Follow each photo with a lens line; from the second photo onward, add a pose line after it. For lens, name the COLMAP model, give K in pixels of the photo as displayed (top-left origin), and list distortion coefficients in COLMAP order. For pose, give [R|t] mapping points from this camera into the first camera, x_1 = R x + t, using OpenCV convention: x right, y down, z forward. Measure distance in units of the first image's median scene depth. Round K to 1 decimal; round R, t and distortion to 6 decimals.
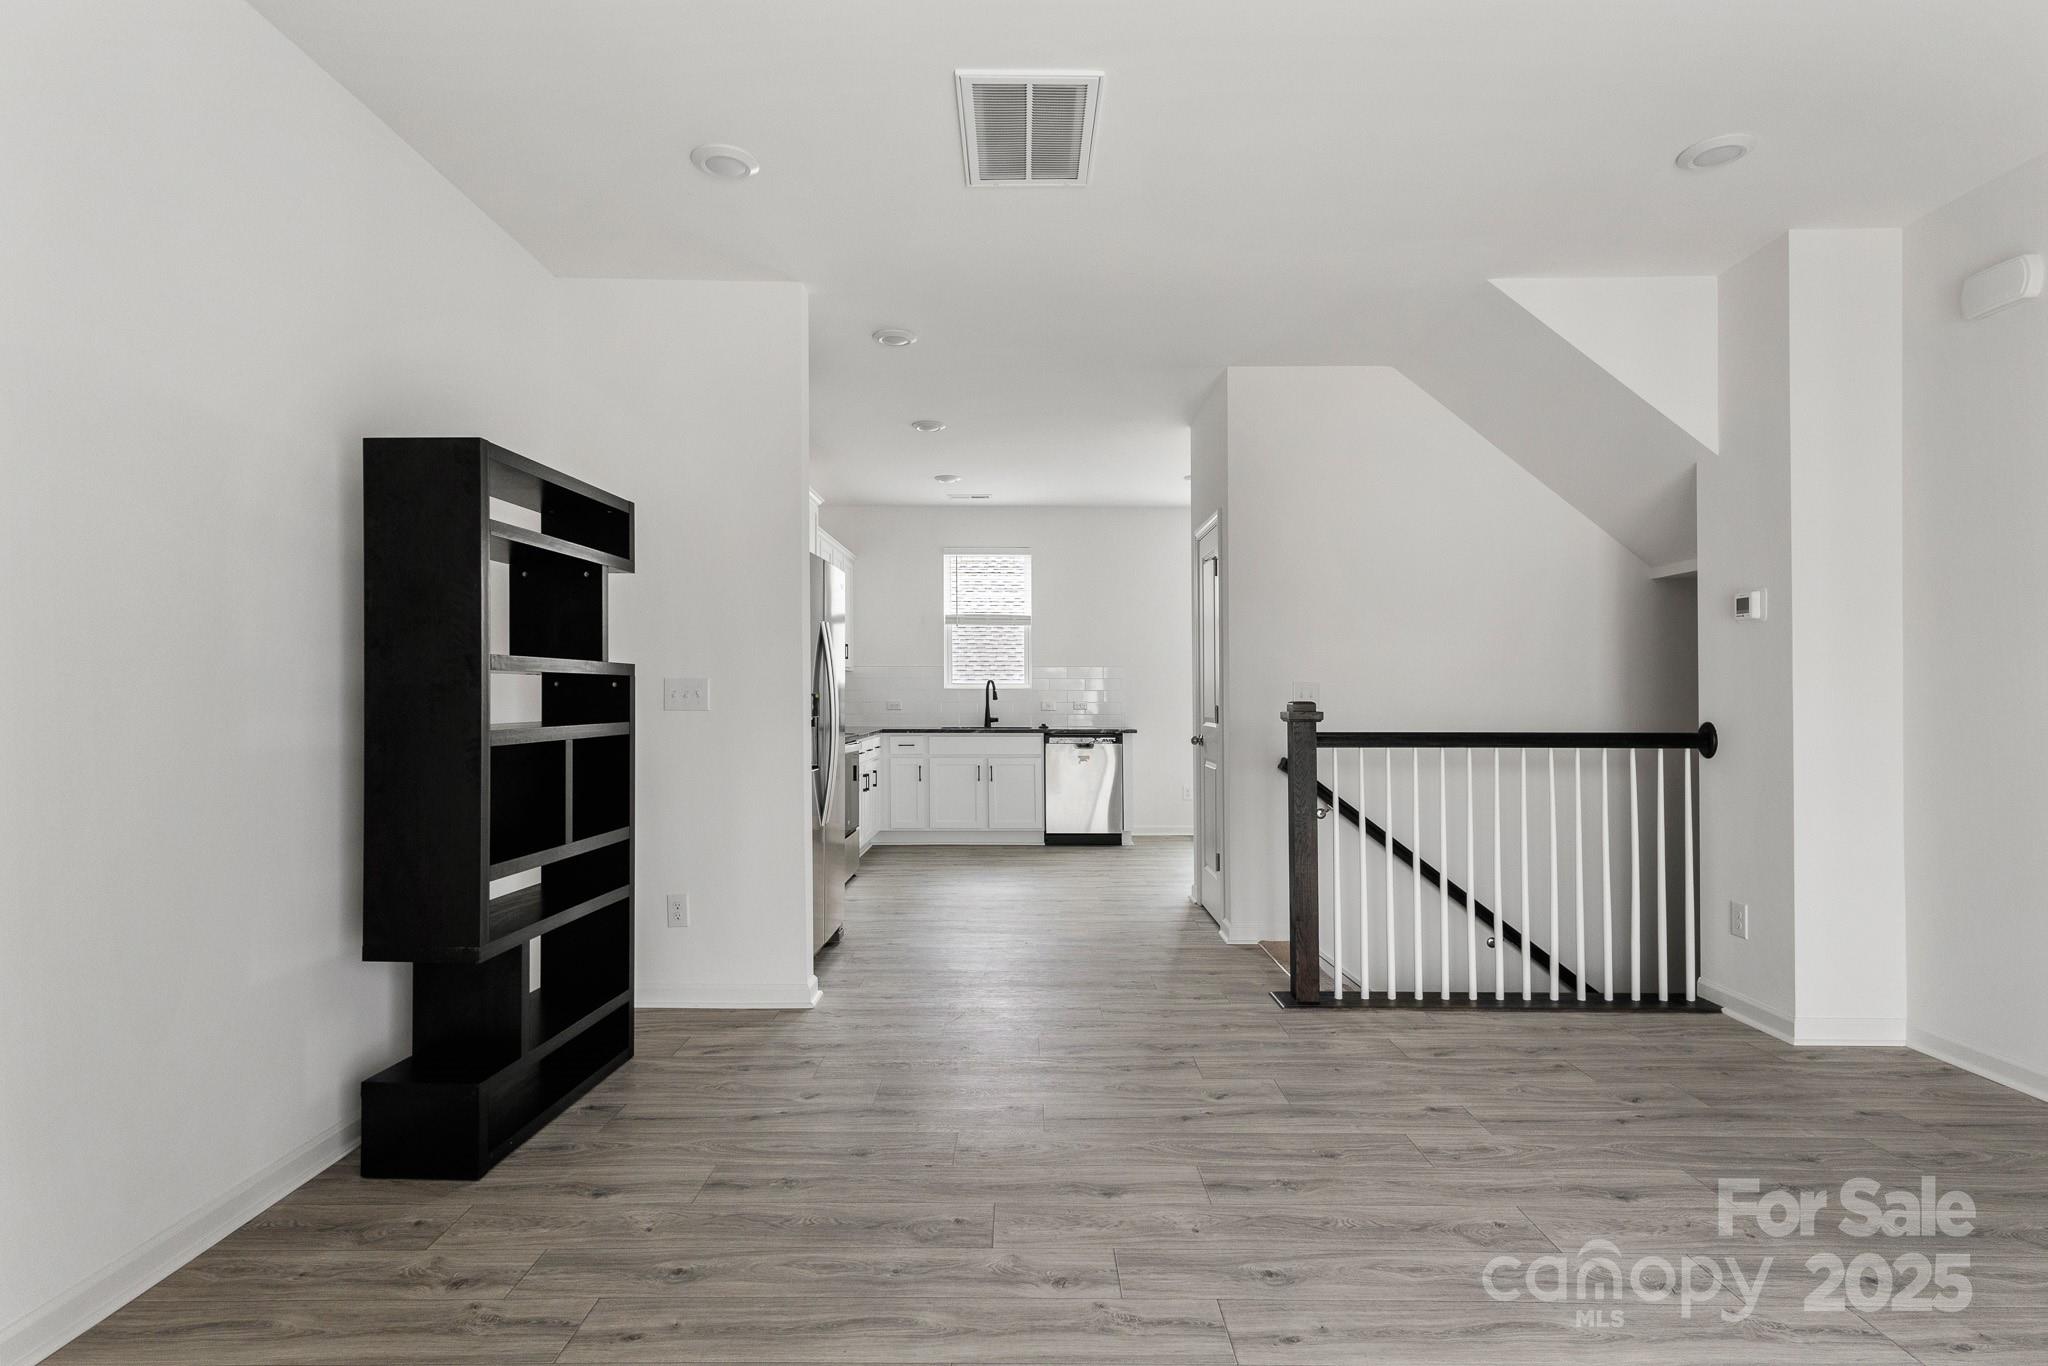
lens RADIAL K [[1023.5, 0, 1019.8], [0, 1023.5, 712.5], [0, 0, 1]] dist [-0.002054, 0.000044]
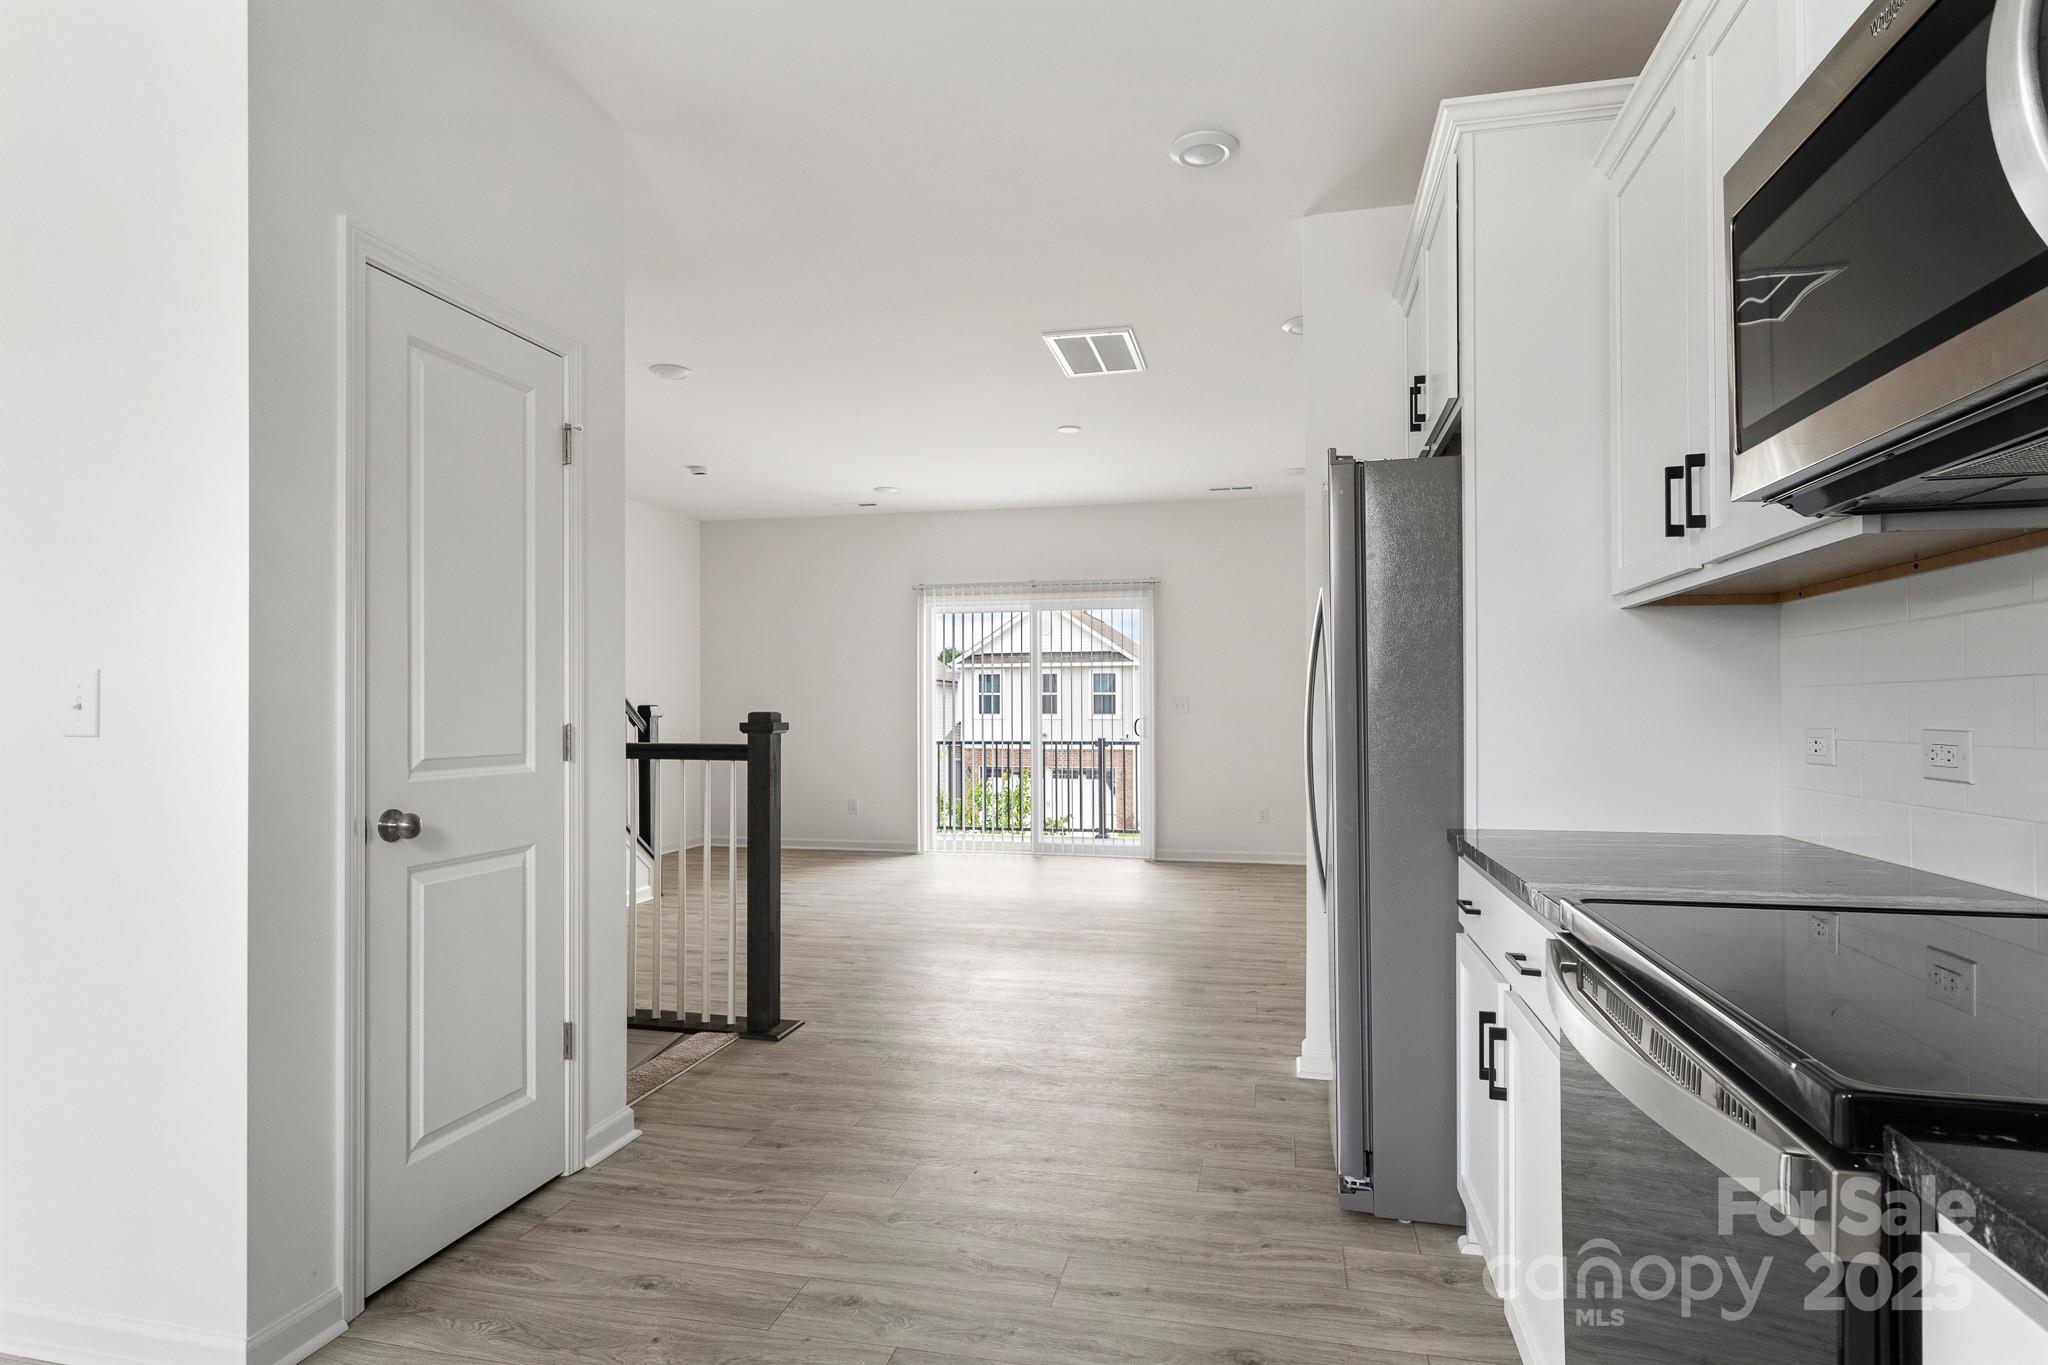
lens RADIAL K [[1112.0, 0, 1024.0], [0, 1112.0, 682.5], [0, 0, 1]] dist [0.000129, 0.000003]
pose [[-0.976134, 0.009525, 0.216959, -0.179598], [0.006400, 0.999865, -0.015101, -0.019704], [-0.217073, -0.013352, -0.976064, 1.944827]]
